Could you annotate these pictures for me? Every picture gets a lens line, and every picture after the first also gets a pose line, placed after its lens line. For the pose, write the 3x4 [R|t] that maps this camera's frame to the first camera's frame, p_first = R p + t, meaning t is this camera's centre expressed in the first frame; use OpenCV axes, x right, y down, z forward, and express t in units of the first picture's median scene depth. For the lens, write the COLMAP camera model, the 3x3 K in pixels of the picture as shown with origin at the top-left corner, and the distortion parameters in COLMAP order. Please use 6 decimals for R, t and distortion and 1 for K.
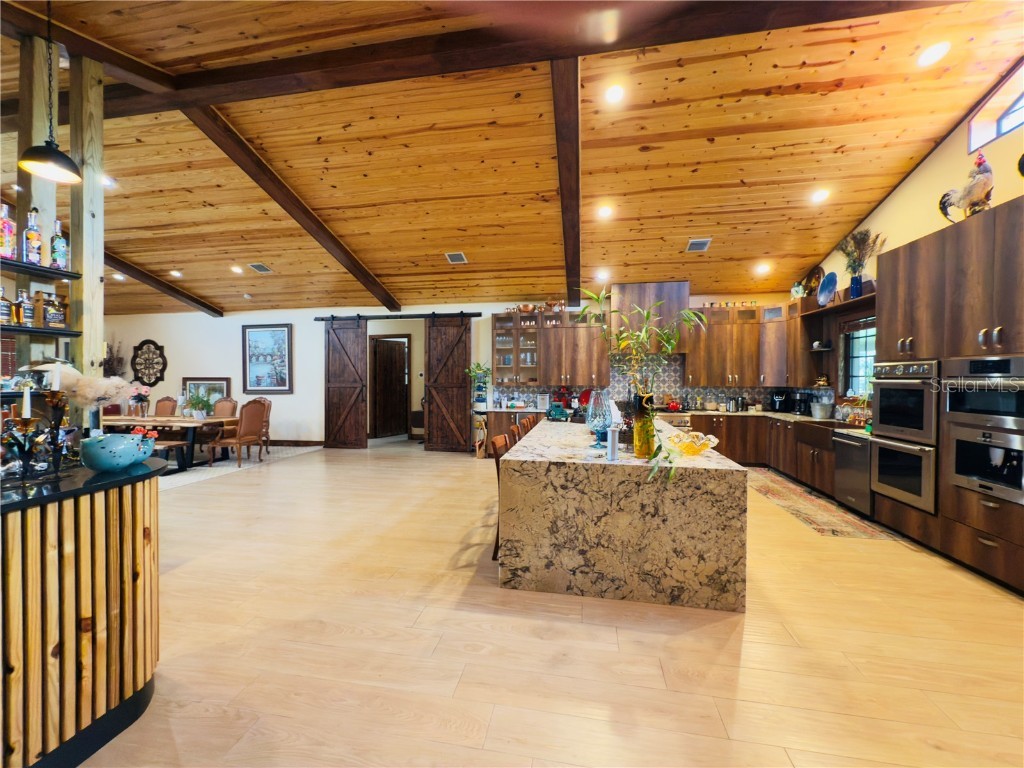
lens RADIAL K [[446.5, 0, 512.0], [0, 446.5, 384.0], [0, 0, 1]] dist [-0.000642, -0.000001]
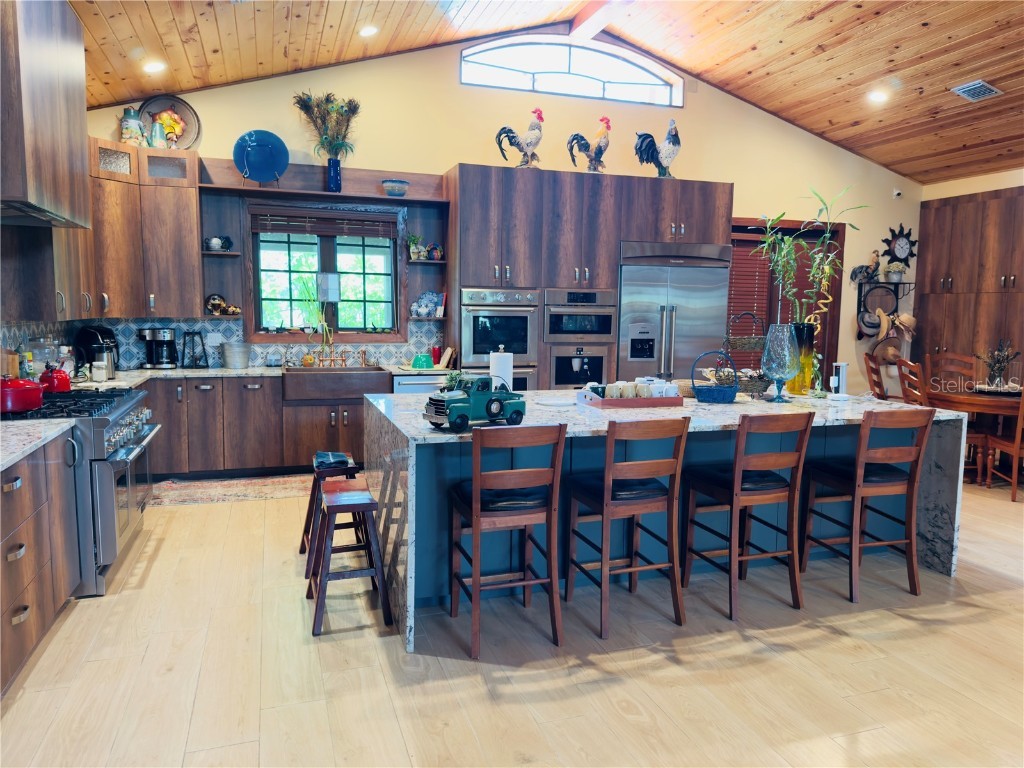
lens RADIAL K [[720.5, 0, 512.0], [0, 720.5, 384.0], [0, 0, 1]] dist [0.087787, -0.157321]
pose [[-0.490699, -0.101780, 0.865365, -0.586577], [-0.001362, 0.993243, 0.116048, -0.026418], [-0.871328, 0.055766, -0.487521, 1.869379]]
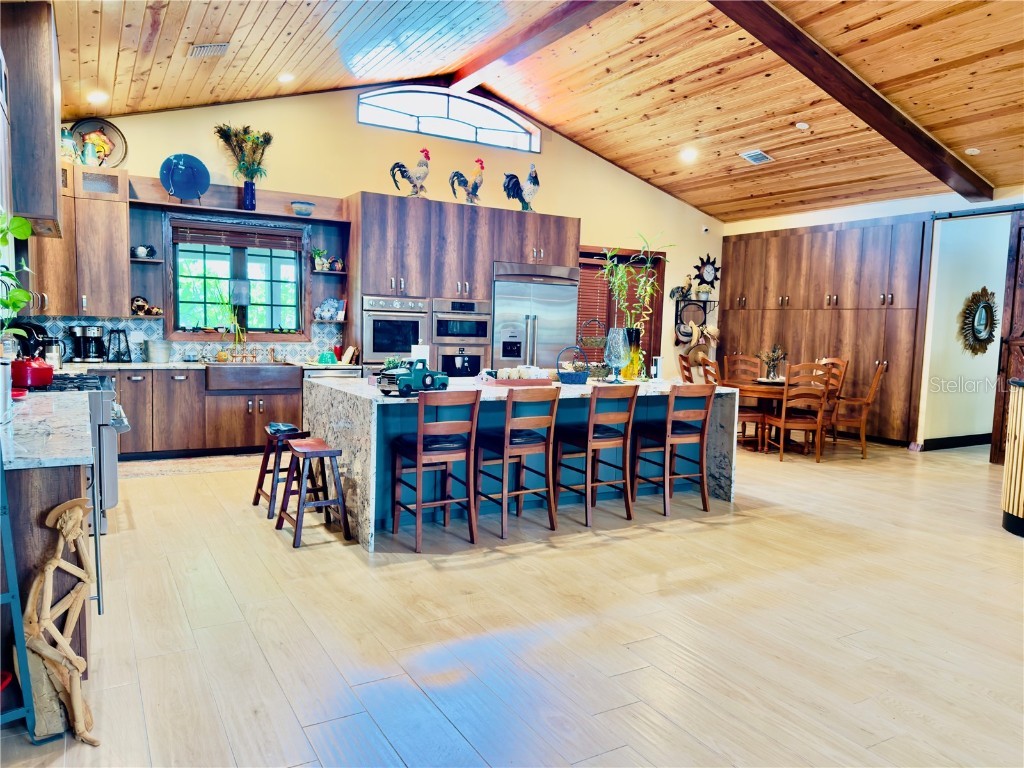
lens RADIAL K [[720.5, 0, 512.0], [0, 720.5, 384.0], [0, 0, 1]] dist [0.087787, -0.157321]
pose [[-0.659846, -0.086613, 0.746392, -0.830791], [-0.020217, 0.995021, 0.097591, -0.014844], [-0.751129, 0.049305, -0.658312, 2.156198]]
